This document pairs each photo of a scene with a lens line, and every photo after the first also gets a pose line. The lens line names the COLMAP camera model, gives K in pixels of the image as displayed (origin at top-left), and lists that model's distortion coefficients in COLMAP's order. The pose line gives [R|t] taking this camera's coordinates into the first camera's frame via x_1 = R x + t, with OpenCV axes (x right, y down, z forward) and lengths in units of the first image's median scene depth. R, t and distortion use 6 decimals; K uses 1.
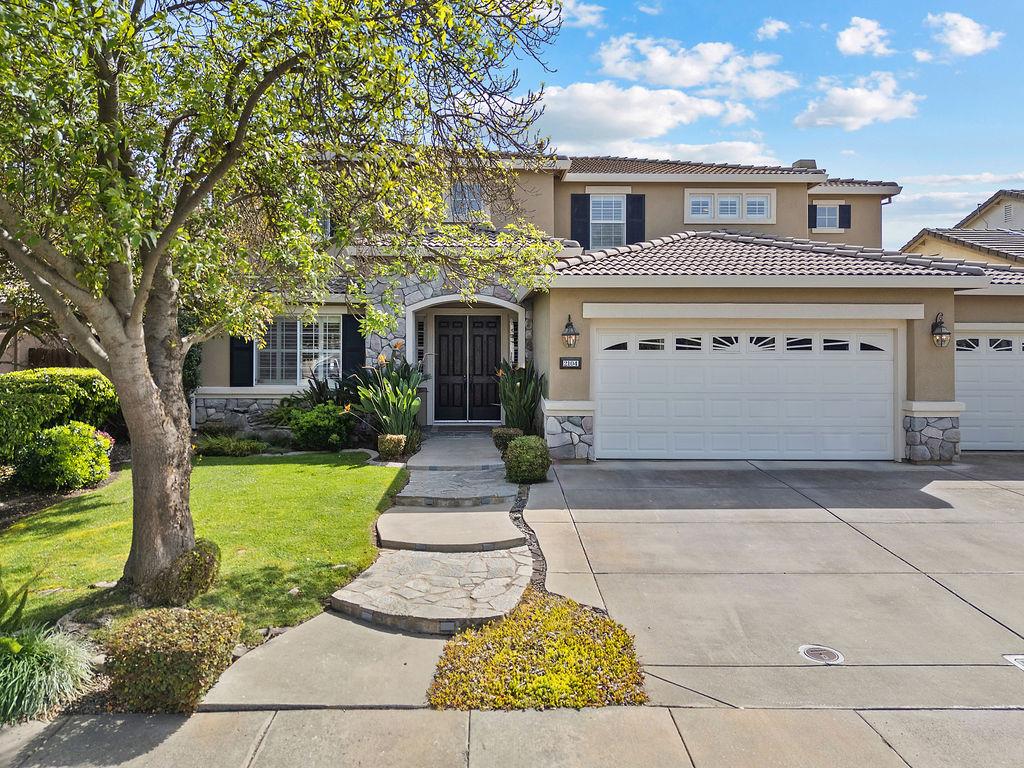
lens RADIAL K [[730.0, 0, 490.2], [0, 730.0, 380.6], [0, 0, 1]] dist [0.112070, -0.205654]
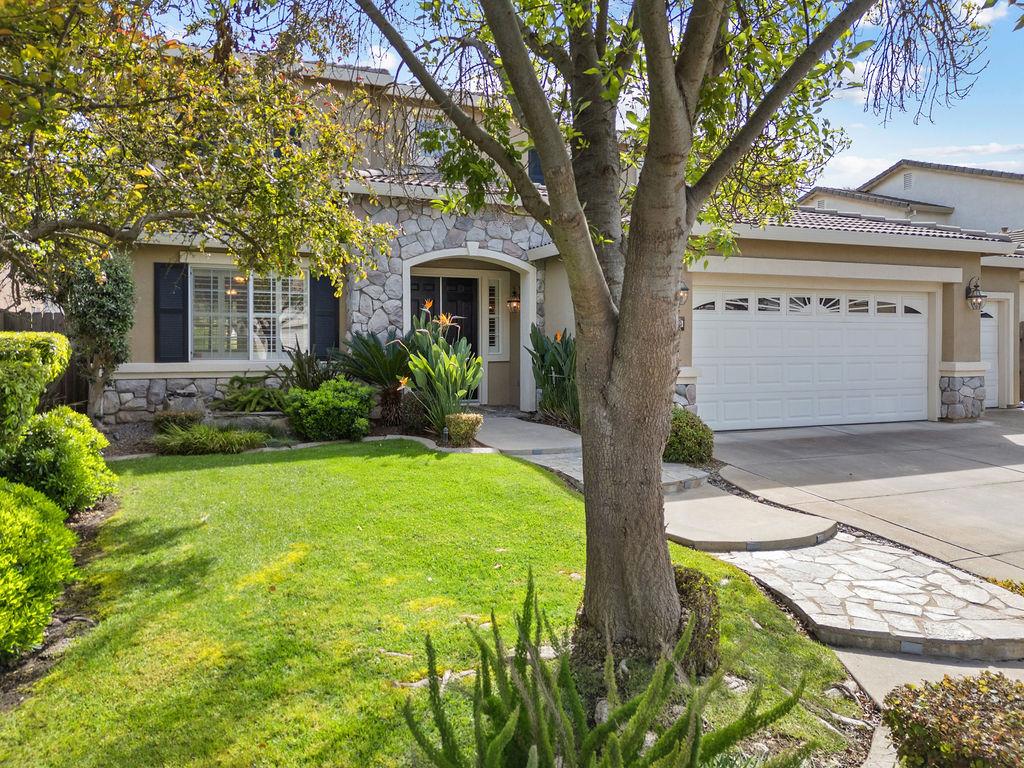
lens RADIAL K [[737.9, 0, 499.5], [0, 737.9, 383.1], [0, 0, 1]] dist [0.039379, -0.002756]
pose [[0.934593, -0.023121, 0.354968, -0.346802], [0.016973, 0.999647, 0.020424, 0.022435], [-0.355315, -0.013063, 0.934655, 0.216848]]
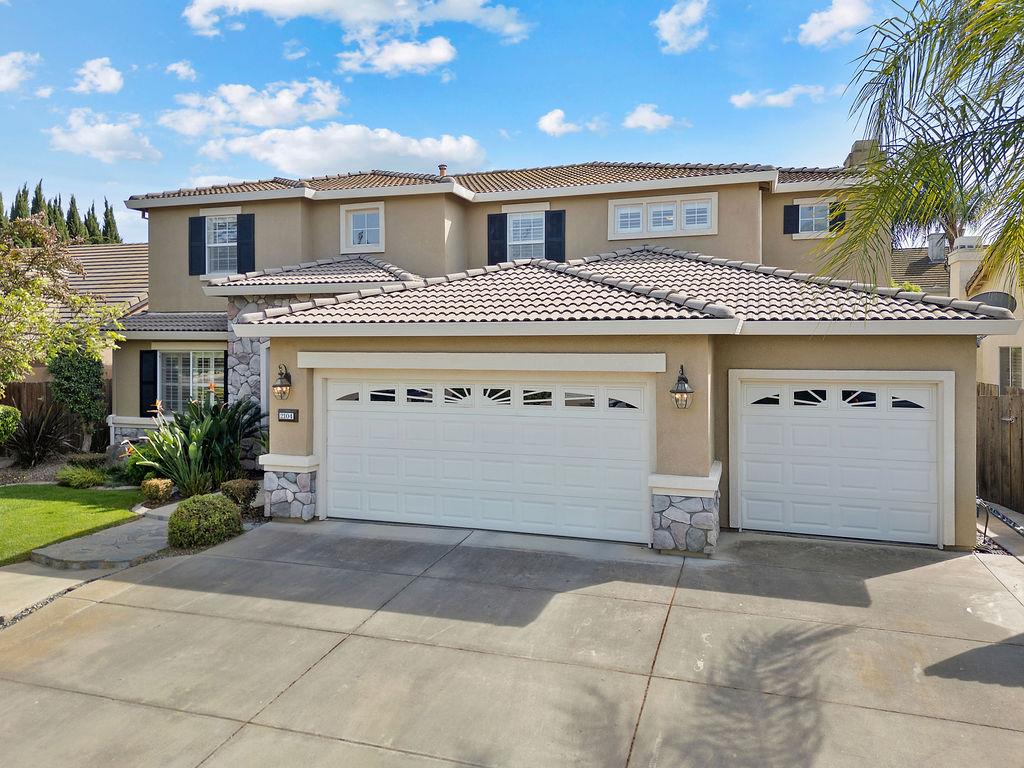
lens RADIAL K [[730.0, 0, 490.2], [0, 730.0, 380.6], [0, 0, 1]] dist [0.112070, -0.205654]
pose [[0.943415, 0.010093, -0.331461, 0.582236], [-0.008454, 0.999944, 0.006388, -0.067098], [0.331507, -0.003224, 0.943447, 0.167127]]
